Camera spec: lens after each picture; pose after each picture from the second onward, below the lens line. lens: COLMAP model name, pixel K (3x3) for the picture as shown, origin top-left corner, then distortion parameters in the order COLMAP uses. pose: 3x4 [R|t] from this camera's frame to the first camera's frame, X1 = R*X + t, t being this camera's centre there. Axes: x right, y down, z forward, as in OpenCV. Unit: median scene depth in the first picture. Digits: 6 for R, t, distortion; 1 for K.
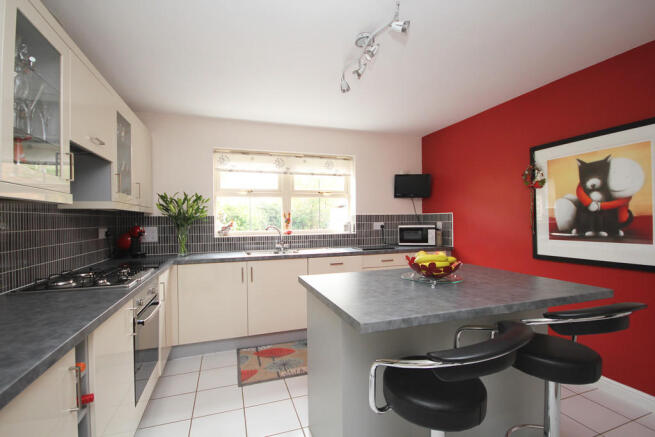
lens RADIAL K [[306.2, 0, 328.7], [0, 306.2, 219.3], [0, 0, 1]] dist [0.004096, 0.000874]
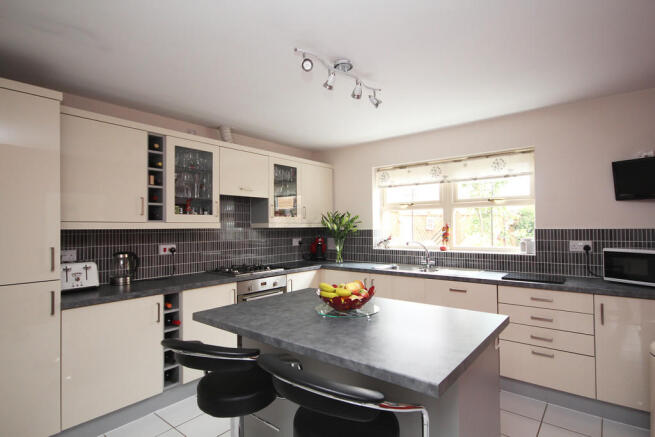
lens RADIAL K [[334.5, 0, 330.6], [0, 334.5, 219.8], [0, 0, 1]] dist [0.004703, 0.000289]
pose [[0.547260, -0.009915, -0.836904, 0.497421], [0.004652, 0.999950, -0.008805, -0.032543], [0.836950, 0.000926, 0.547279, 0.186238]]
